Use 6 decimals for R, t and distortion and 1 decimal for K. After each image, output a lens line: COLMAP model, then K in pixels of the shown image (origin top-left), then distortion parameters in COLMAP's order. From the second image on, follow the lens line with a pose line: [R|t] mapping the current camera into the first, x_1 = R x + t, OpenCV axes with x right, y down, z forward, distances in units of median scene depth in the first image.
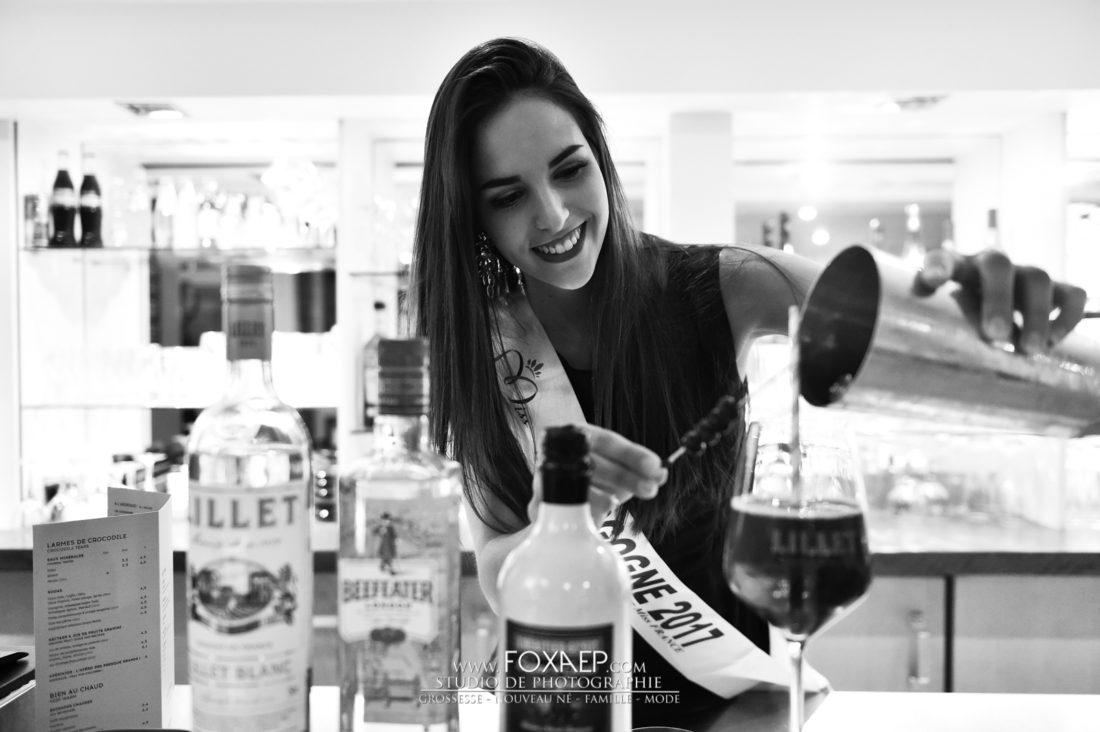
lens RADIAL K [[1021.4, 0, 550.0], [0, 1021.4, 366.0], [0, 0, 1]] dist [0.033899, 0.004504]
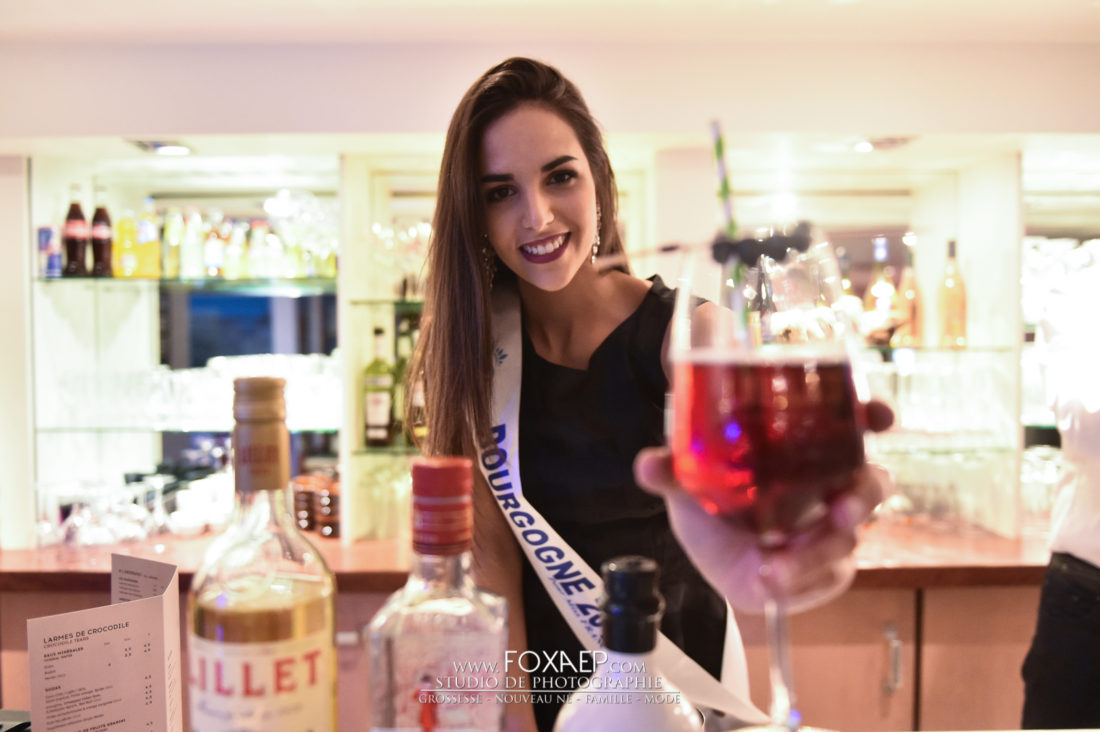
lens RADIAL K [[905.2, 0, 550.0], [0, 905.2, 366.0], [0, 0, 1]] dist [-0.004606, -0.001910]
pose [[0.999464, -0.003734, 0.032520, -0.053083], [0.003426, 0.999949, 0.009535, -0.077911], [-0.032554, -0.009419, 0.999426, 0.163806]]
